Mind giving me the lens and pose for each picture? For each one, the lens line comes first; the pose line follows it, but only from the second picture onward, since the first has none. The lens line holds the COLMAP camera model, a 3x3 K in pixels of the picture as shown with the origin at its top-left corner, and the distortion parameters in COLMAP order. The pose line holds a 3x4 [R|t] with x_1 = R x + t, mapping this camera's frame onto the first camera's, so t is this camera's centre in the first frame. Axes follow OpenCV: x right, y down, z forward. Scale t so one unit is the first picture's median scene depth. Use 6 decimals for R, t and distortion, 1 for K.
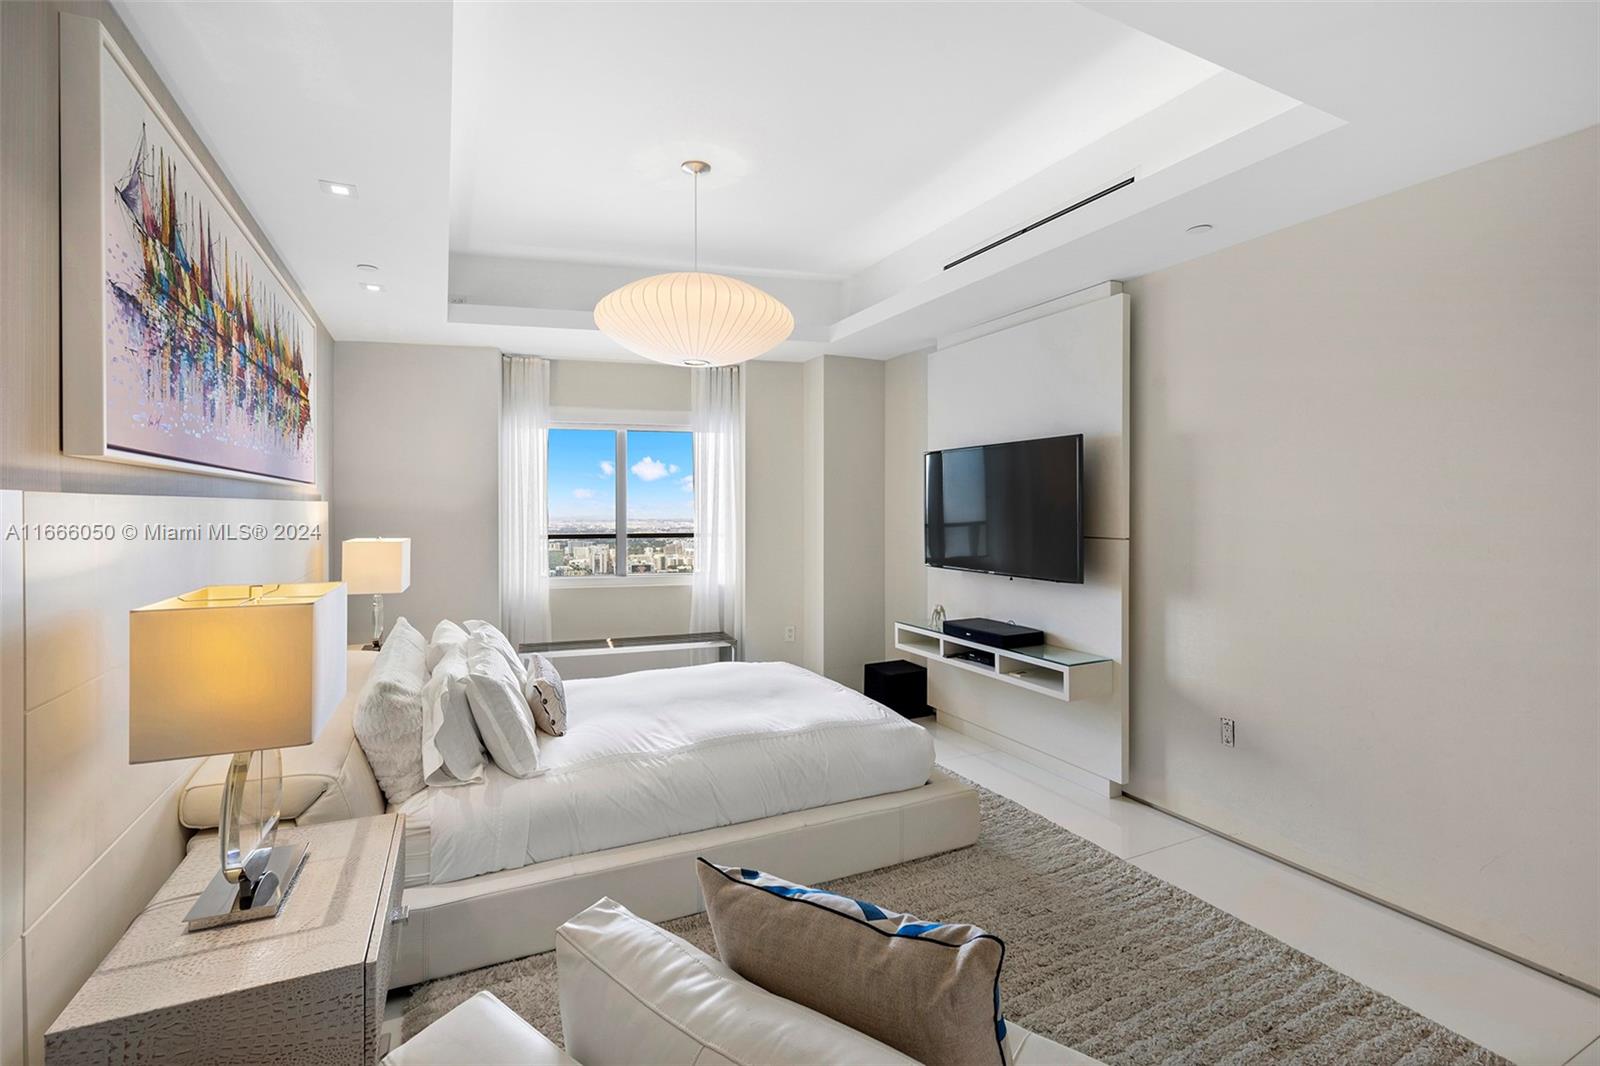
lens RADIAL K [[701.9, 0, 792.0], [0, 701.9, 509.3], [0, 0, 1]] dist [0.010138, -0.000056]
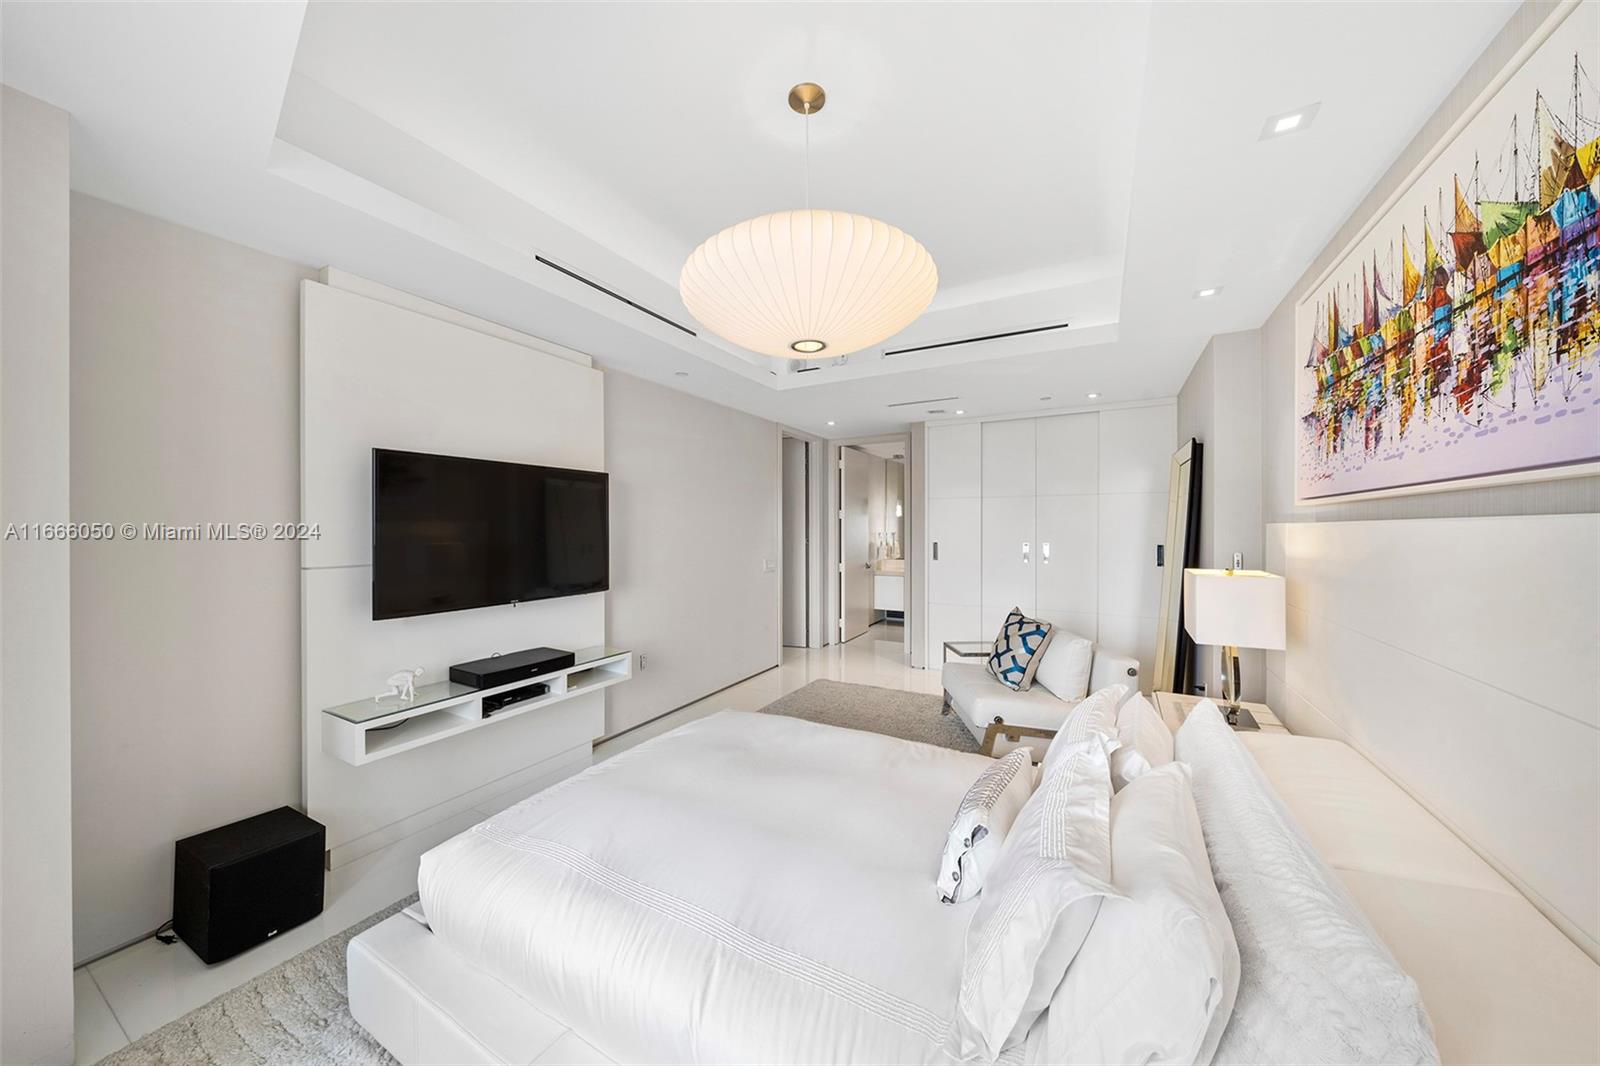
lens RADIAL K [[544.2, 0, 786.7], [0, 544.2, 529.8], [0, 0, 1]] dist [0.000335, 0.000023]
pose [[-0.567740, -0.001416, 0.823207, -0.433553], [0.005781, 0.999967, 0.005707, -0.005374], [-0.823188, 0.007999, -0.567713, 0.950470]]
